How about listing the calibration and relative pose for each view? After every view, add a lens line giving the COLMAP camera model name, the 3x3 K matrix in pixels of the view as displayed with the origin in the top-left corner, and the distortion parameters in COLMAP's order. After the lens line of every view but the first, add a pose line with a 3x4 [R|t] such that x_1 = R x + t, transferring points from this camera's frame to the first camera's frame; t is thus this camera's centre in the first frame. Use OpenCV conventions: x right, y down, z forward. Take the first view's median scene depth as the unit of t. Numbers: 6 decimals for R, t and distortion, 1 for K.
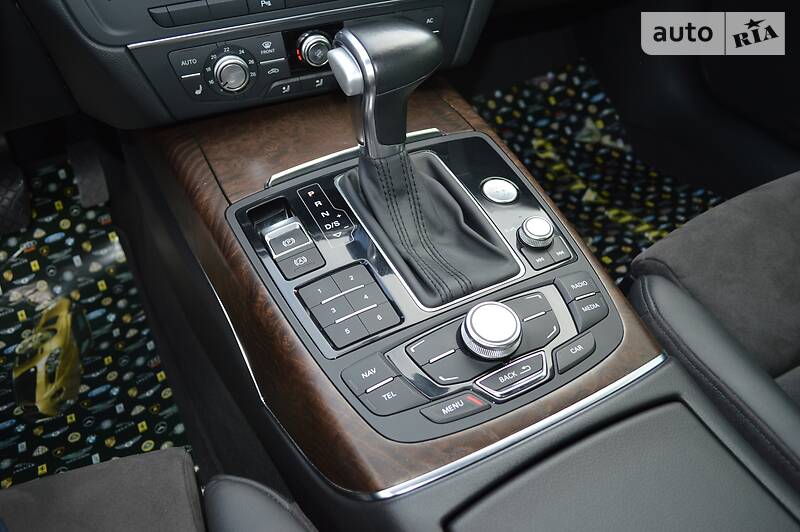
lens RADIAL K [[633.7, 0, 400.6], [0, 633.7, 261.0], [0, 0, 1]] dist [-0.086622, 0.002576]
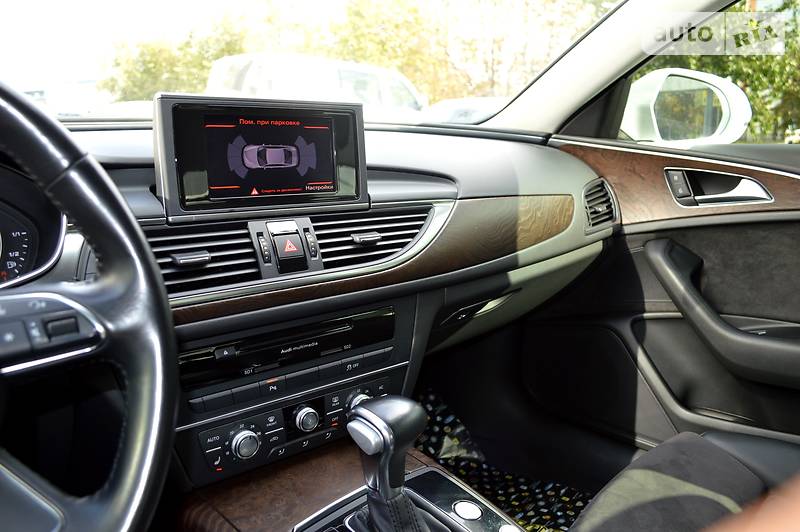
lens RADIAL K [[633.7, 0, 401.8], [0, 633.7, 264.7], [0, 0, 1]] dist [-0.086622, 0.002576]
pose [[0.943718, -0.029816, 0.329405, -0.404199], [0.182463, 0.877603, -0.443305, -0.009197], [-0.275869, 0.478459, 0.833651, -0.304110]]
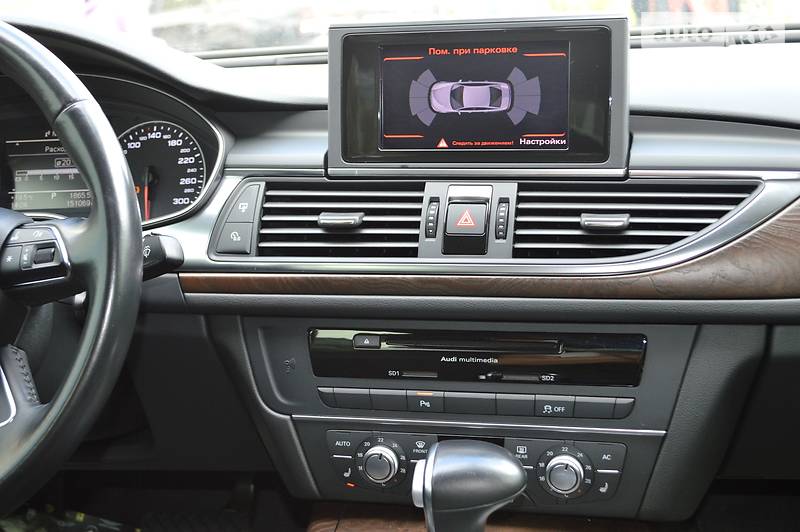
lens RADIAL K [[1153.5, 0, 400.7], [0, 1153.5, 267.4], [0, 0, 1]] dist [-0.032563, 0.000000]
pose [[0.812467, 0.108909, -0.572745, 0.799068], [-0.364075, 0.862073, -0.352533, 0.056572], [0.455354, 0.494943, 0.740057, -0.485691]]
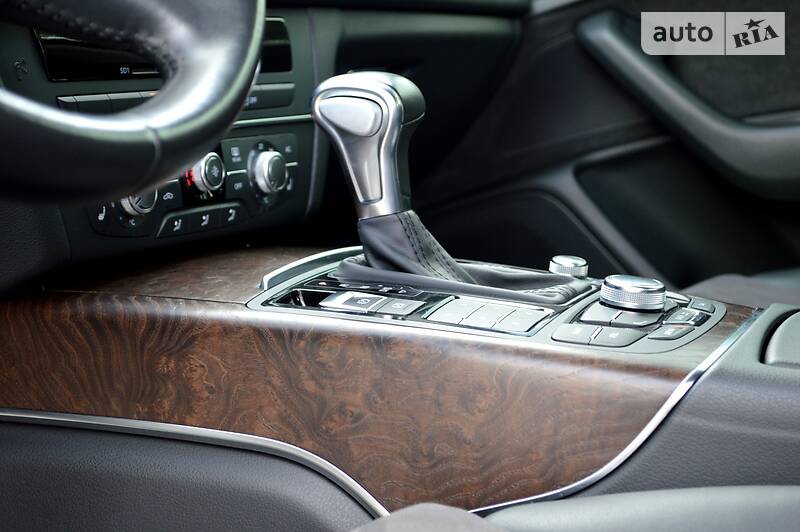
lens RADIAL K [[1539.6, 0, 403.0], [0, 1539.6, 265.9], [0, 0, 1]] dist [0.082264, 0.000000]
pose [[0.755088, -0.100079, 0.647939, -1.312403], [0.469664, 0.772121, -0.428072, 0.743645], [-0.457446, 0.627546, 0.630023, -0.246942]]
